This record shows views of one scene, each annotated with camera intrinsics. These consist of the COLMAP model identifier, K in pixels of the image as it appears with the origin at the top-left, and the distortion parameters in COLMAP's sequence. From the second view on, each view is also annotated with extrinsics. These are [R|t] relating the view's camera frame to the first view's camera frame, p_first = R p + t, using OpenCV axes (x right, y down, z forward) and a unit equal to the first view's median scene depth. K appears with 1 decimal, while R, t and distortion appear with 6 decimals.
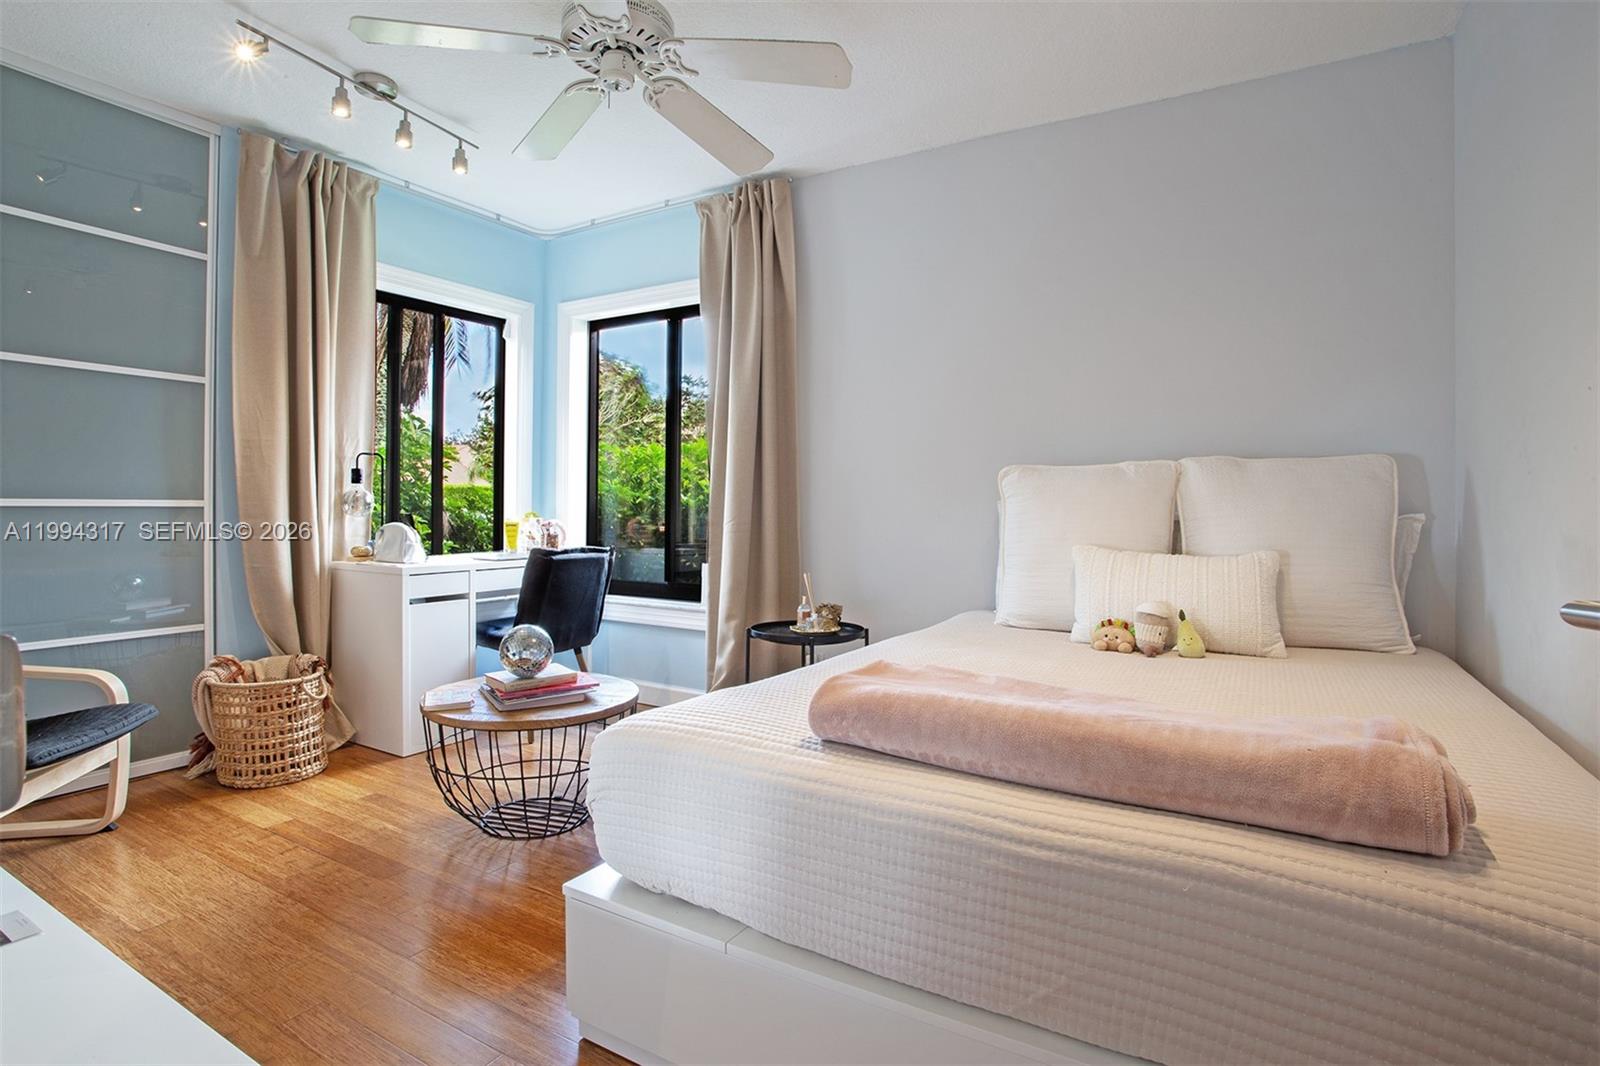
lens RADIAL K [[819.0, 0, 793.8], [0, 819.0, 490.7], [0, 0, 1]] dist [-0.077538, 0.041552]
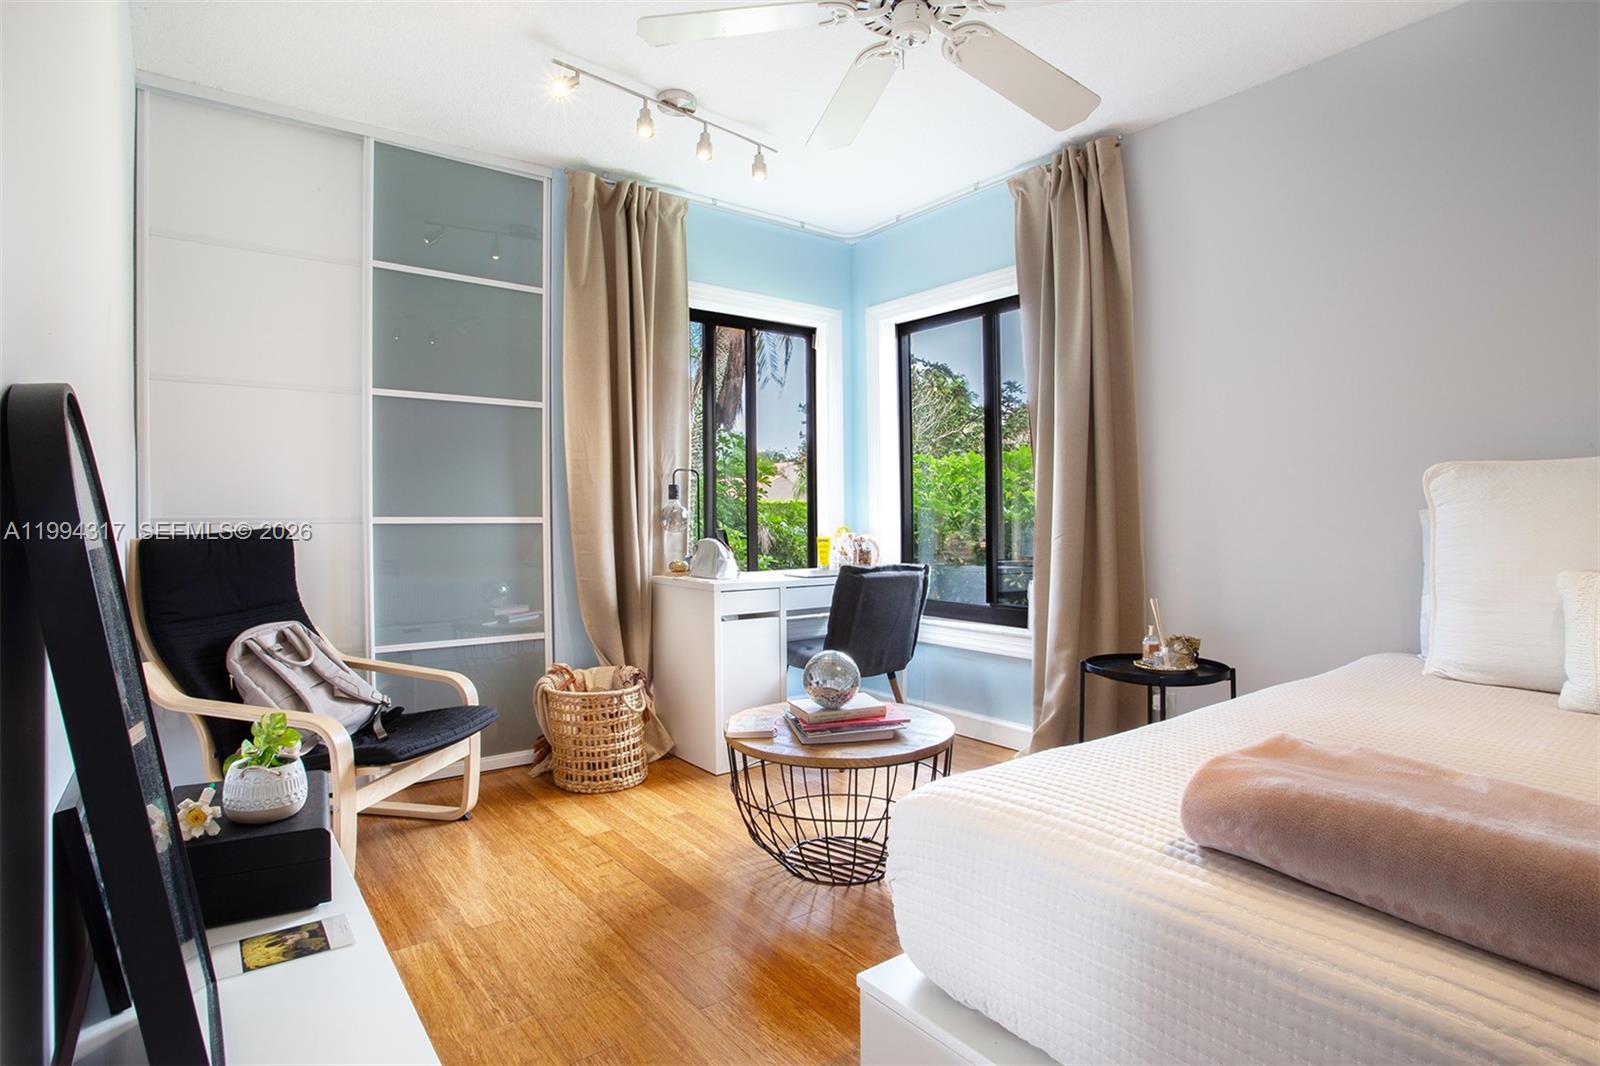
lens RADIAL K [[819.0, 0, 793.8], [0, 819.0, 490.7], [0, 0, 1]] dist [-0.077538, 0.041552]
pose [[0.925237, -0.018151, -0.378955, -0.013049], [0.012090, 0.999758, -0.018368, 0.000608], [0.379197, 0.012413, 0.925233, 0.108763]]
